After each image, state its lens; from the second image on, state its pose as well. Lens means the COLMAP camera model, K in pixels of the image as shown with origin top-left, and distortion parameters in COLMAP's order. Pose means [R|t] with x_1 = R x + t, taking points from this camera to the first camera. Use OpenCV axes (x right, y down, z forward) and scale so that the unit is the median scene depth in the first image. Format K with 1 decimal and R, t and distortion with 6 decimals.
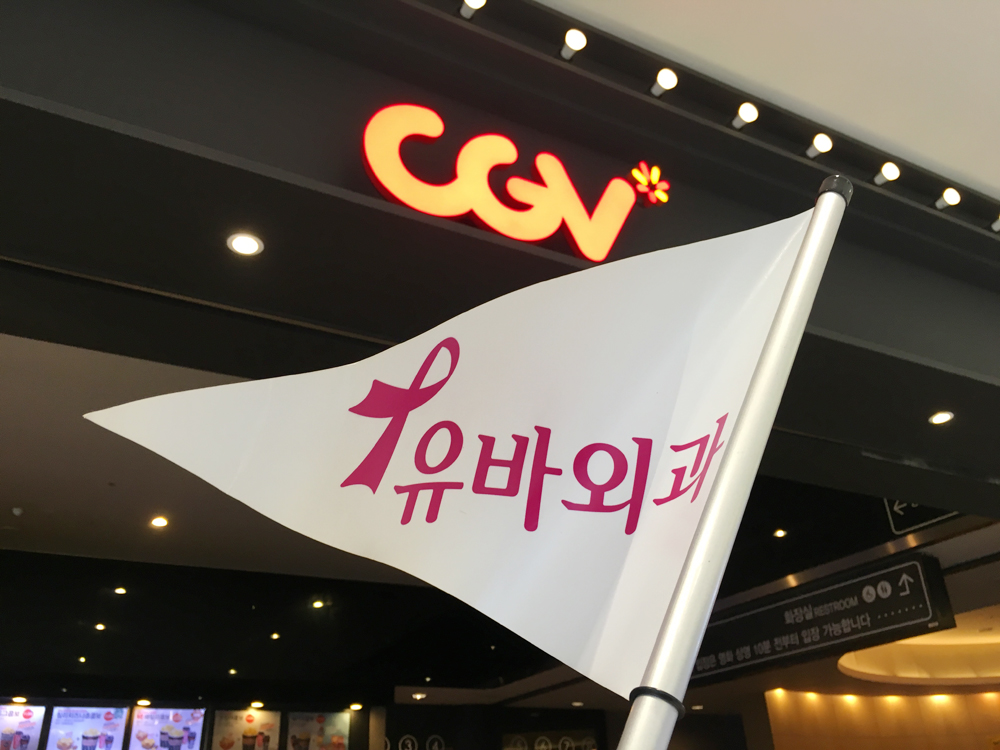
lens RADIAL K [[864.0, 0, 500.7], [0, 864.0, 376.6], [0, 0, 1]] dist [0.013657, -0.010019]
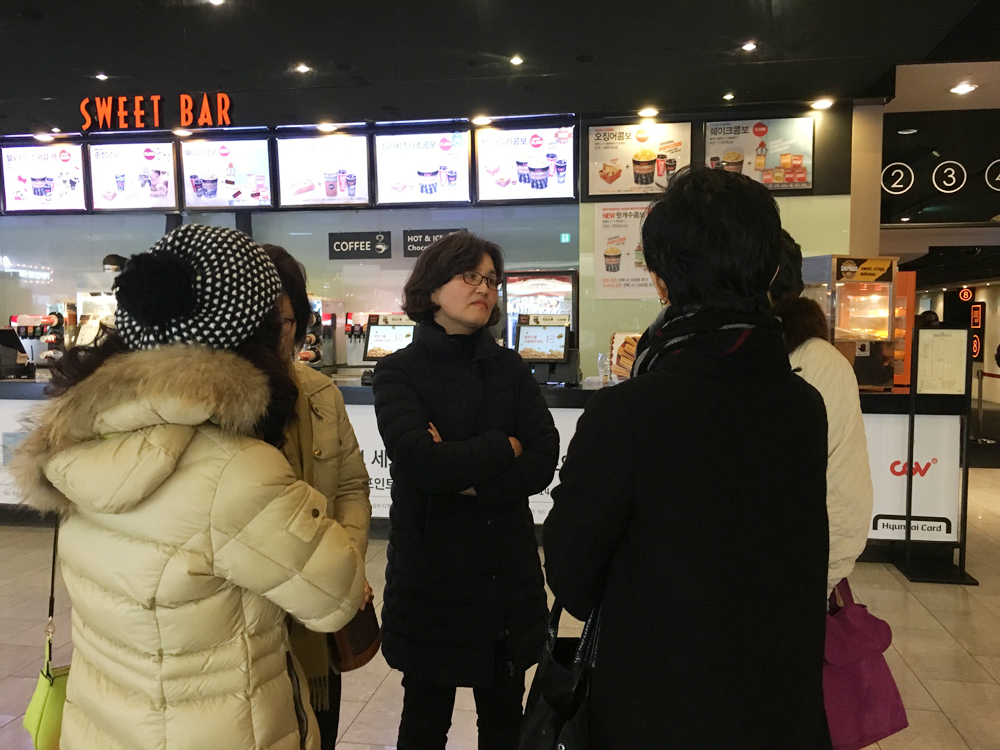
lens RADIAL K [[864.0, 0, 500.4], [0, 864.0, 377.9], [0, 0, 1]] dist [0.013657, -0.010019]
pose [[0.802336, 0.075561, -0.592071, 0.017471], [0.260220, 0.848437, 0.460913, 0.229175], [0.537161, -0.523876, 0.661069, 0.436692]]
